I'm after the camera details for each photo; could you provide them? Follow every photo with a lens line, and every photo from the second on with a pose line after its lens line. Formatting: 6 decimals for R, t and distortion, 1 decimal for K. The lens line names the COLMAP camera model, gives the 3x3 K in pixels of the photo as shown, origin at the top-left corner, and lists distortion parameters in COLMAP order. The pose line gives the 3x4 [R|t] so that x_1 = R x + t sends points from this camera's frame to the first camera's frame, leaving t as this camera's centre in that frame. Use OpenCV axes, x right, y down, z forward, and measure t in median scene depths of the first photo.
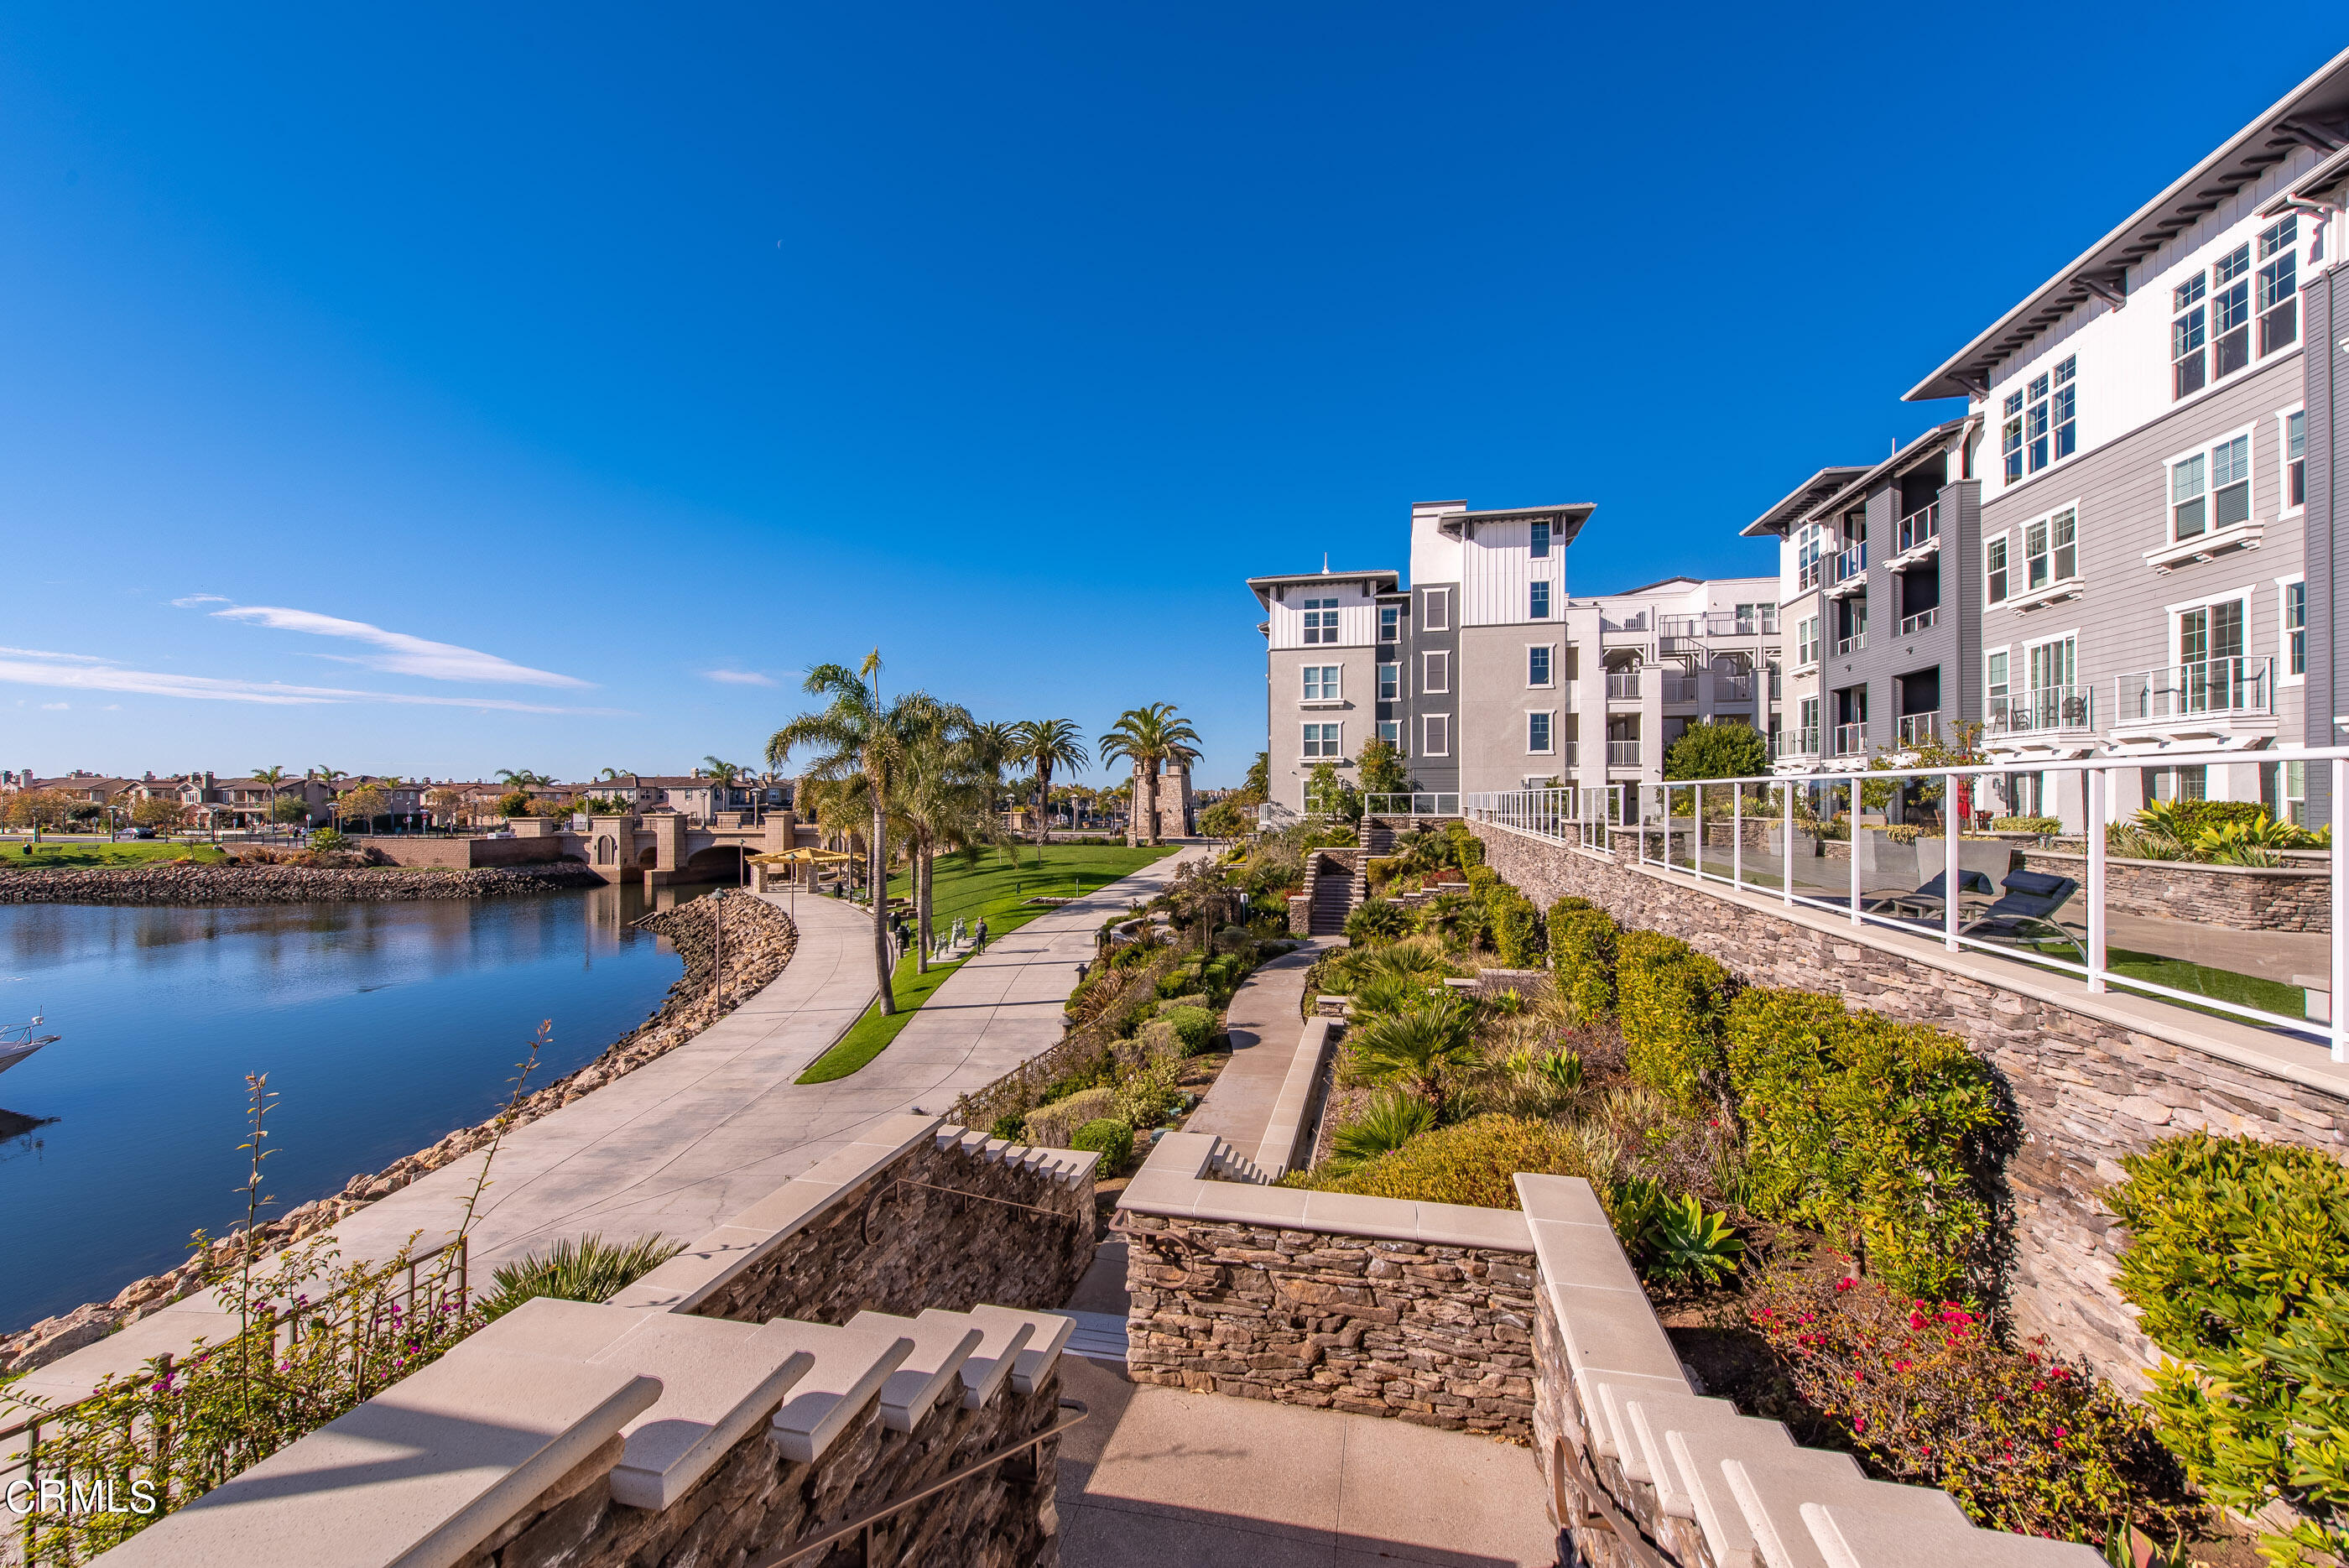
lens RADIAL K [[944.2, 0, 1173.6], [0, 944.2, 800.3], [0, 0, 1]] dist [0.010581, -0.000092]
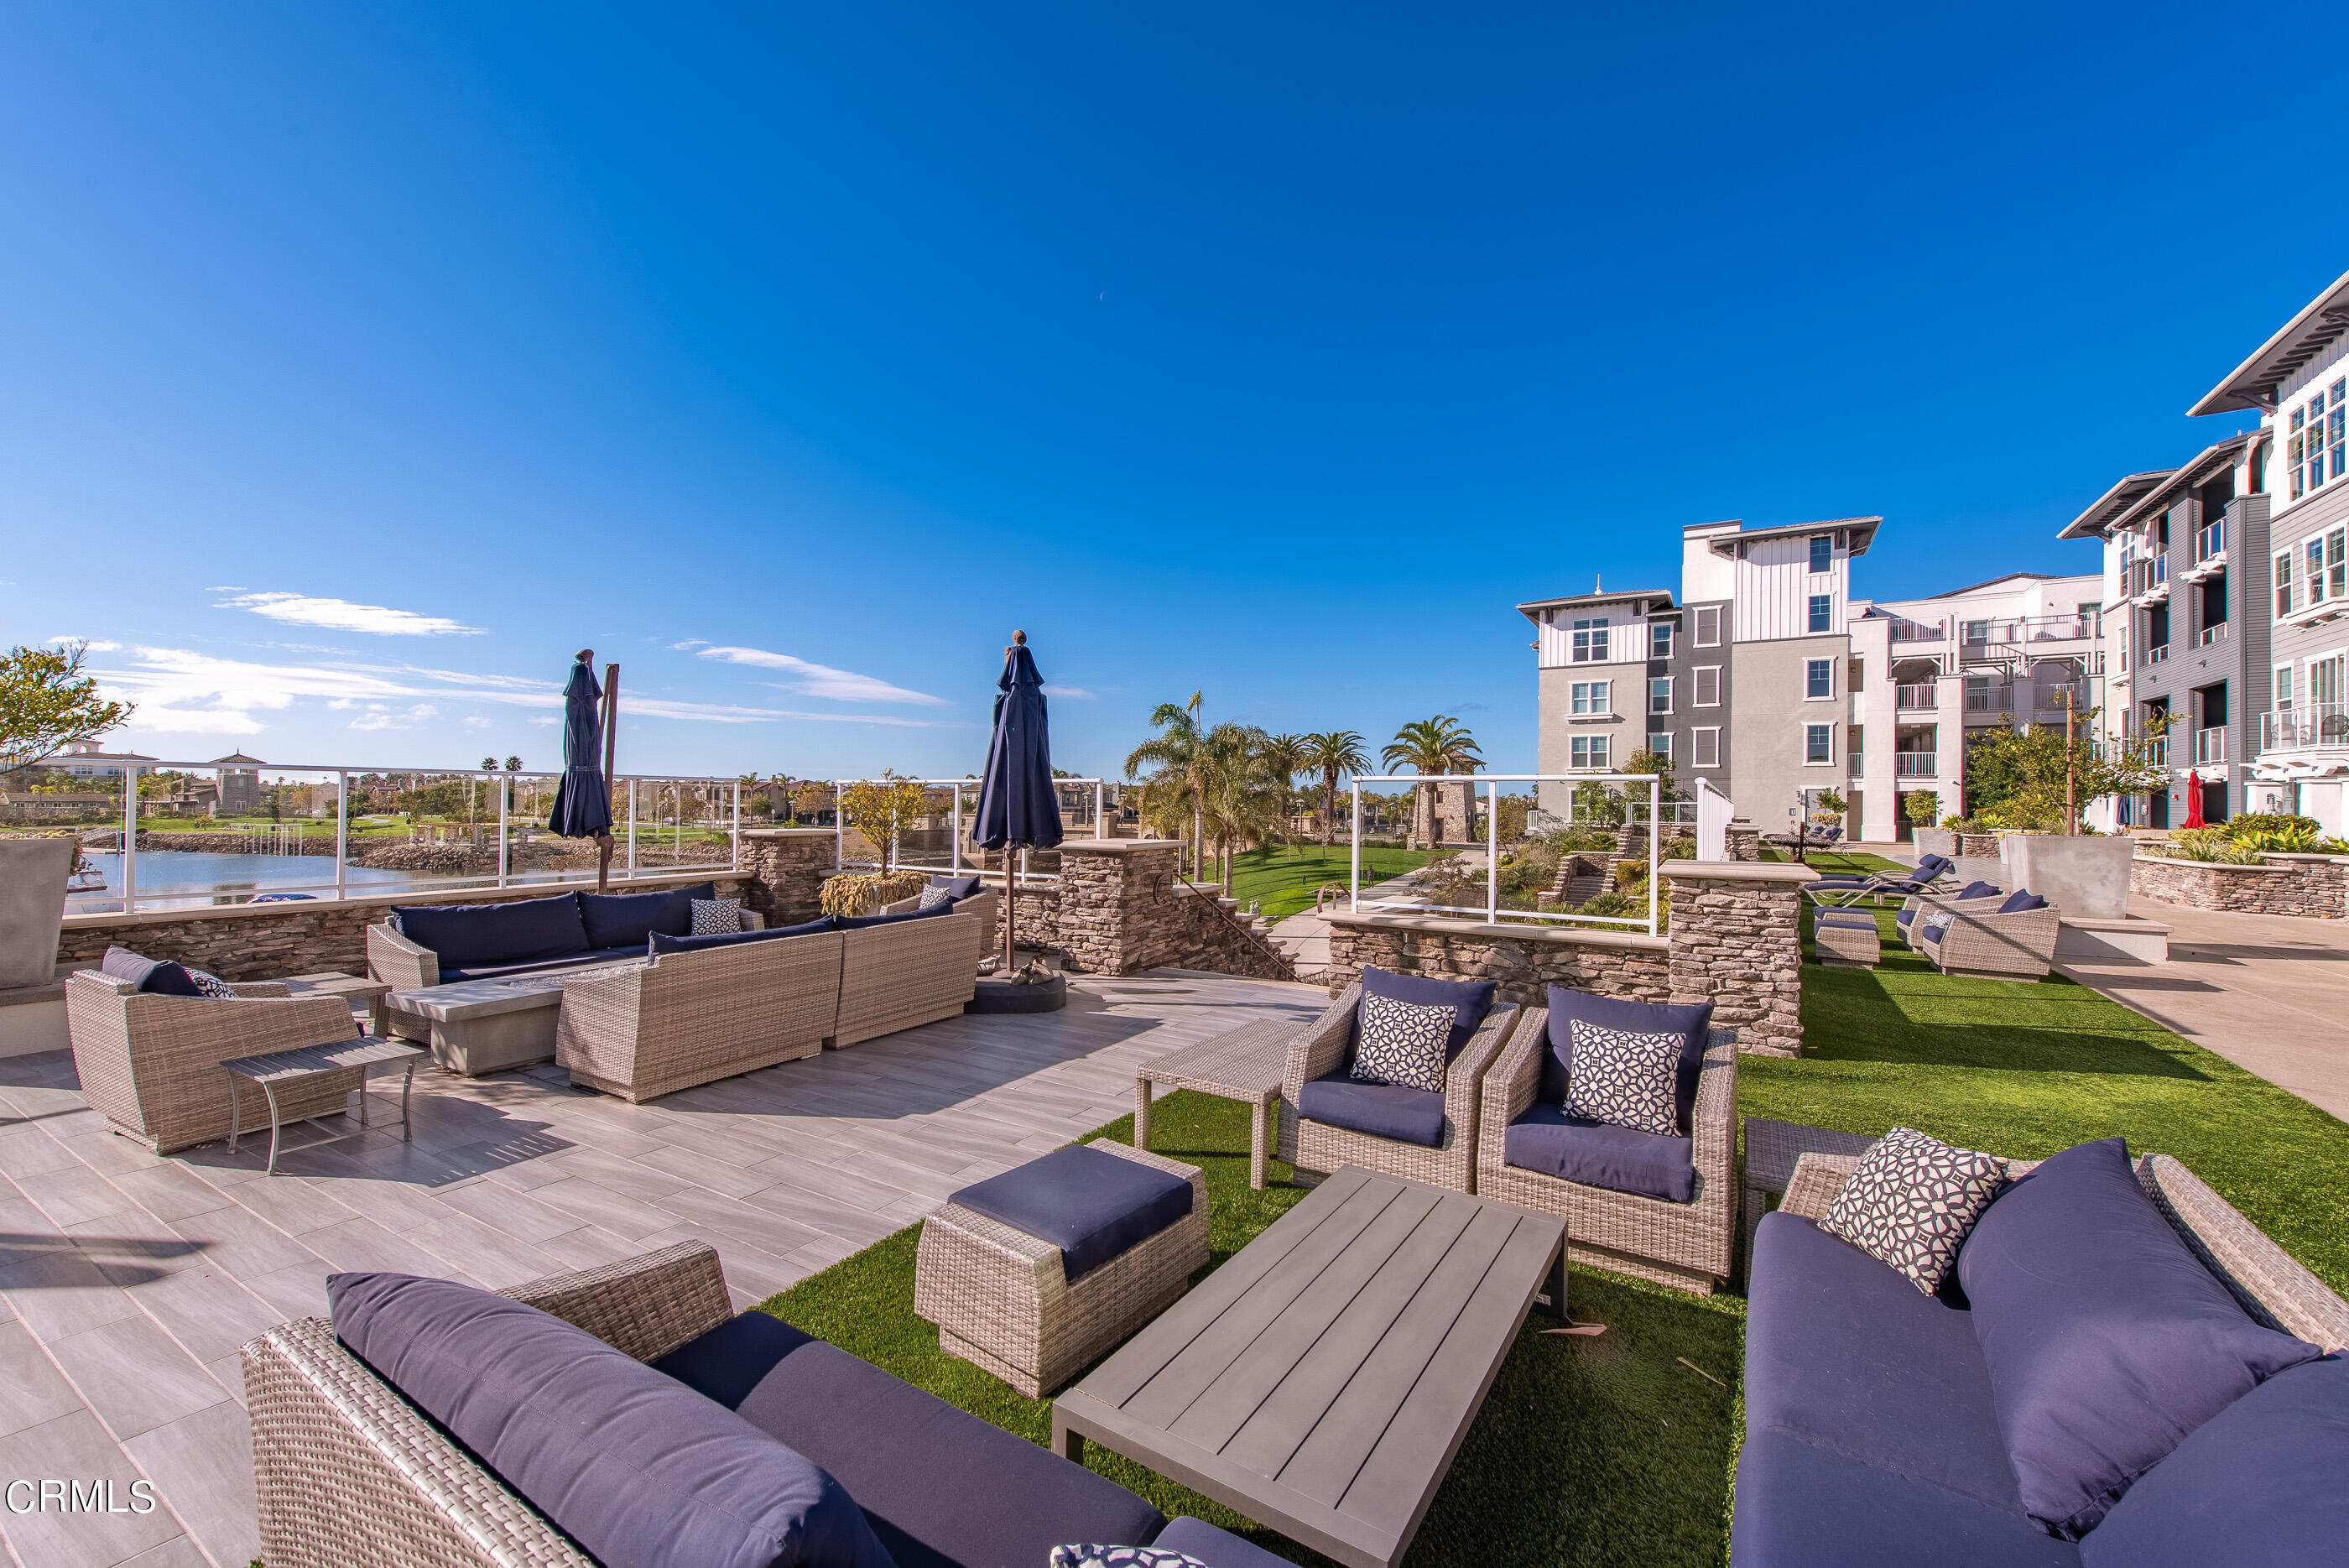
lens RADIAL K [[924.1, 0, 1170.2], [0, 924.1, 800.8], [0, 0, 1]] dist [0.012547, -0.006158]
pose [[0.951379, 0.011179, -0.307819, 0.031288], [-0.012885, 0.999911, -0.003508, 0.001364], [0.307753, 0.007304, 0.951438, -0.152017]]
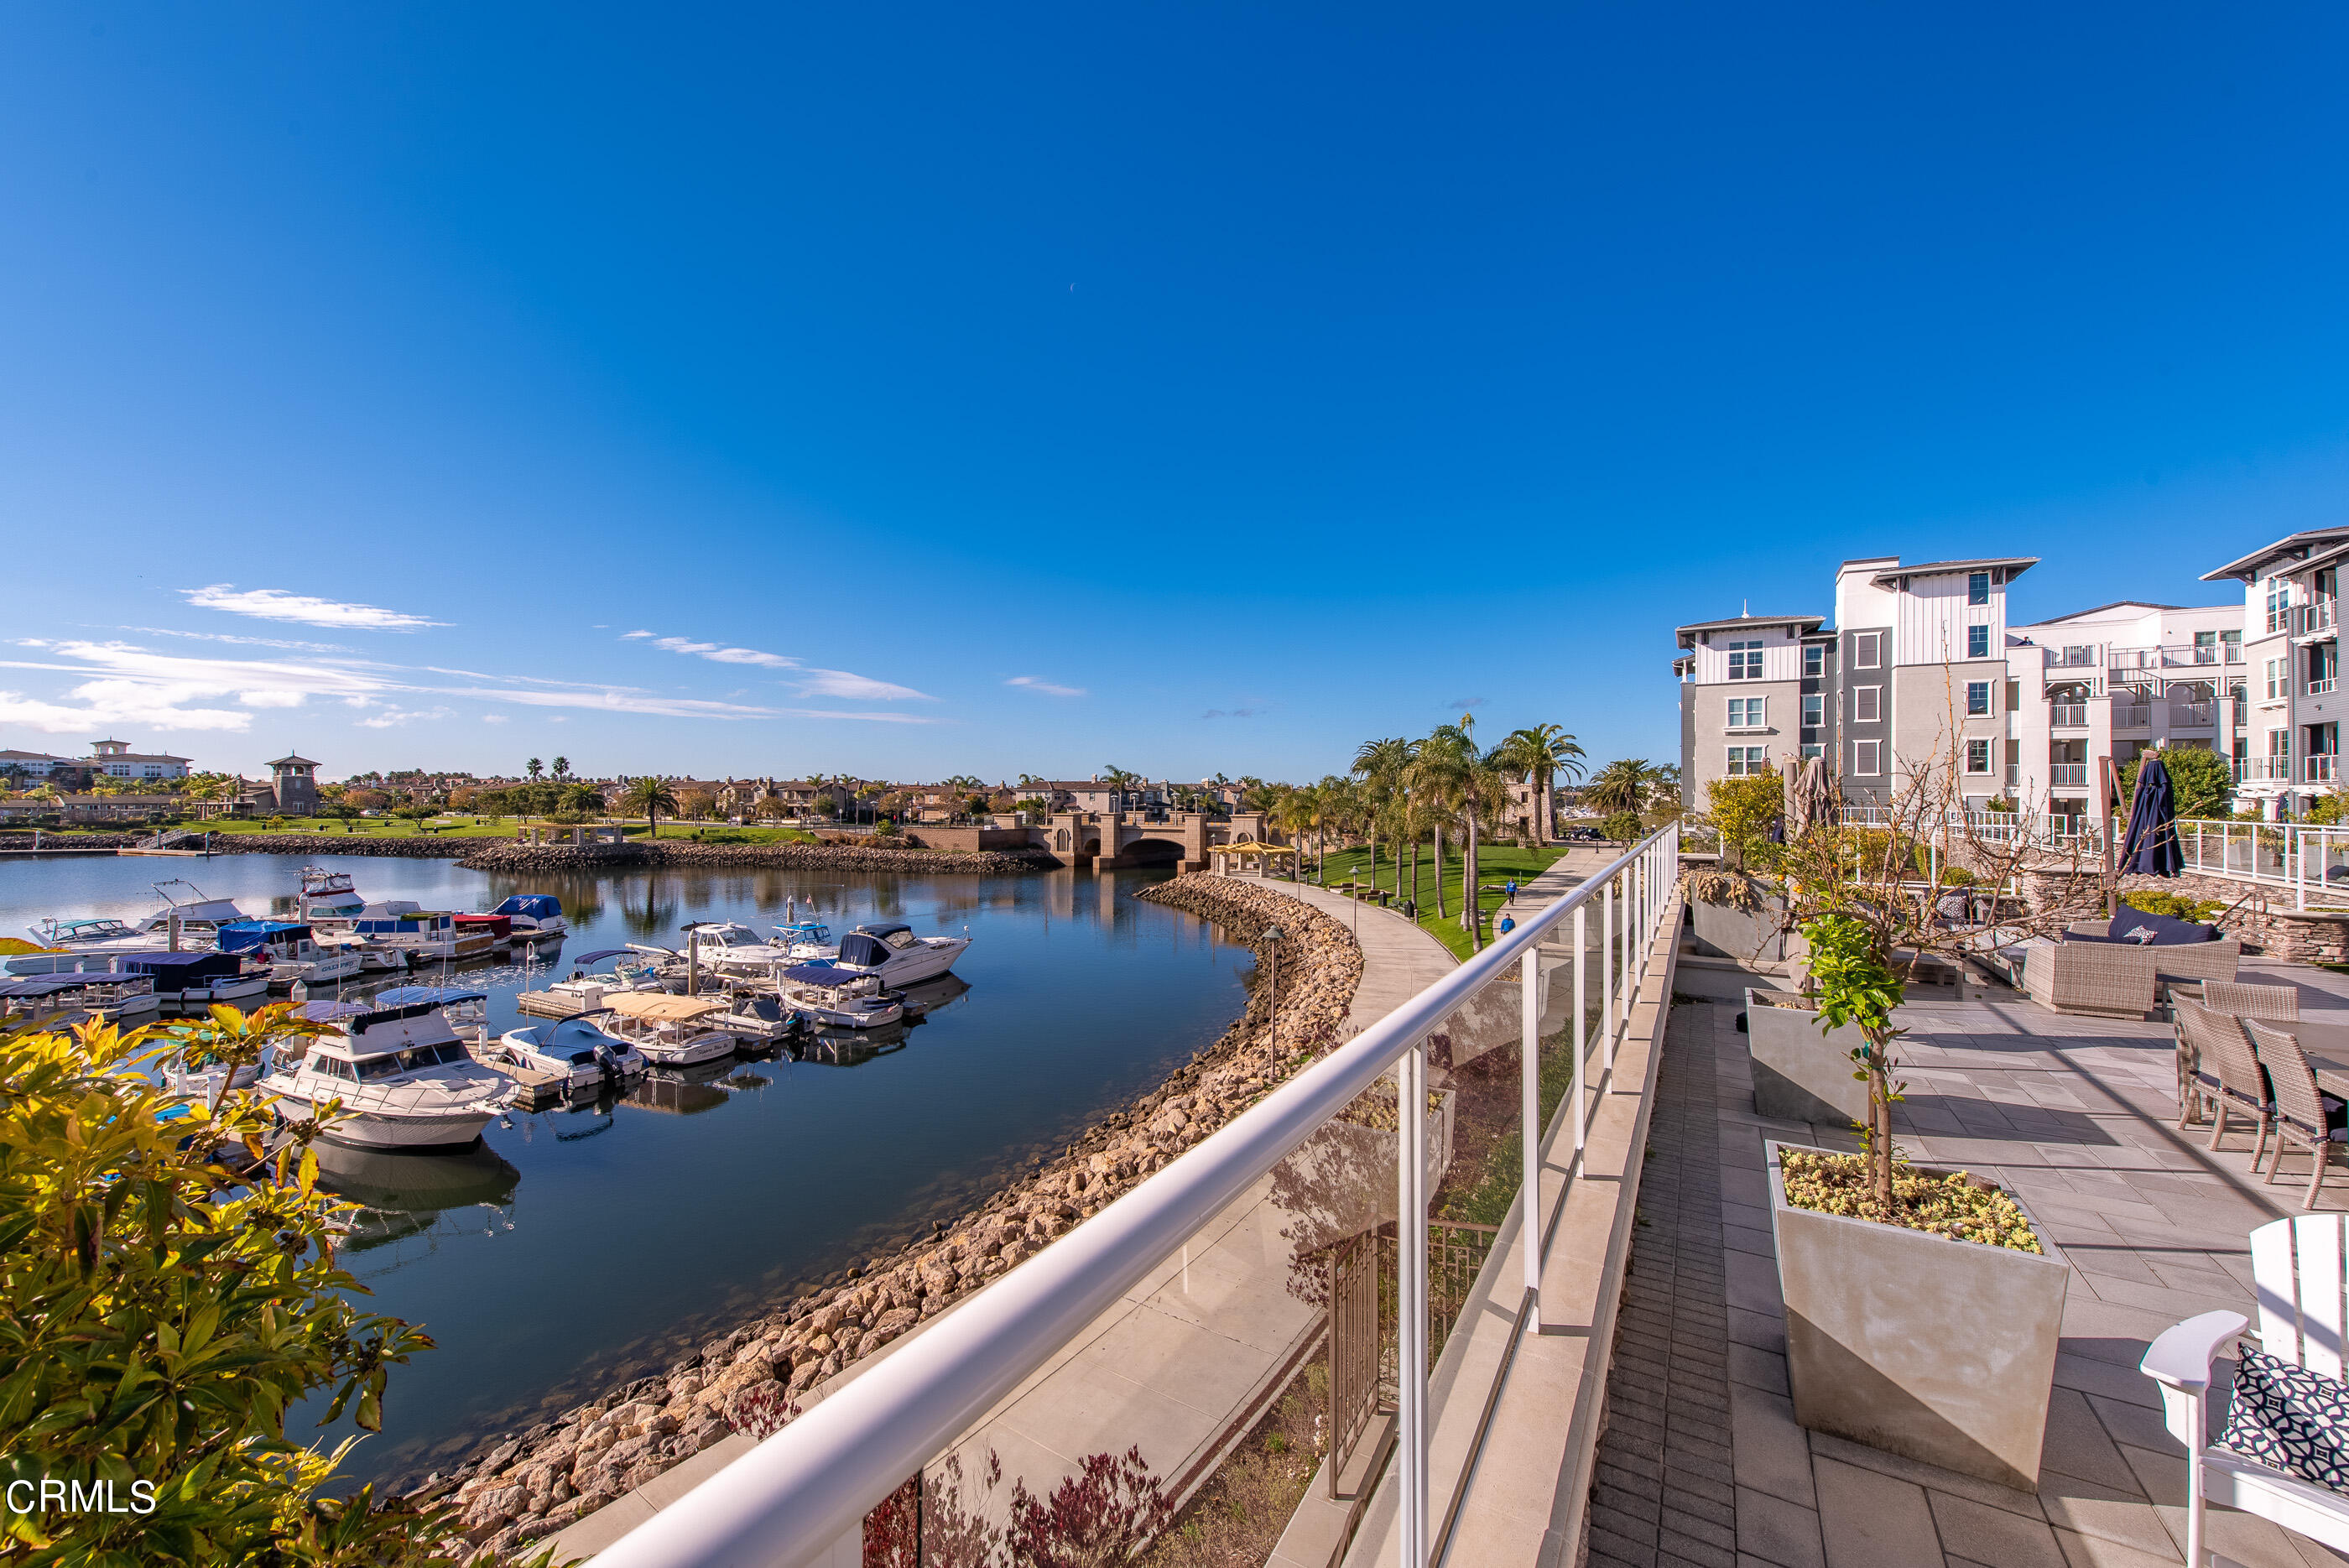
lens RADIAL K [[916.9, 0, 1178.4], [0, 916.9, 792.2], [0, 0, 1]] dist [0.013589, -0.005930]
pose [[0.957373, 0.006856, -0.288774, -0.207701], [-0.009631, 0.999920, -0.008189, -0.008869], [0.288695, 0.010621, 0.957362, -0.336470]]
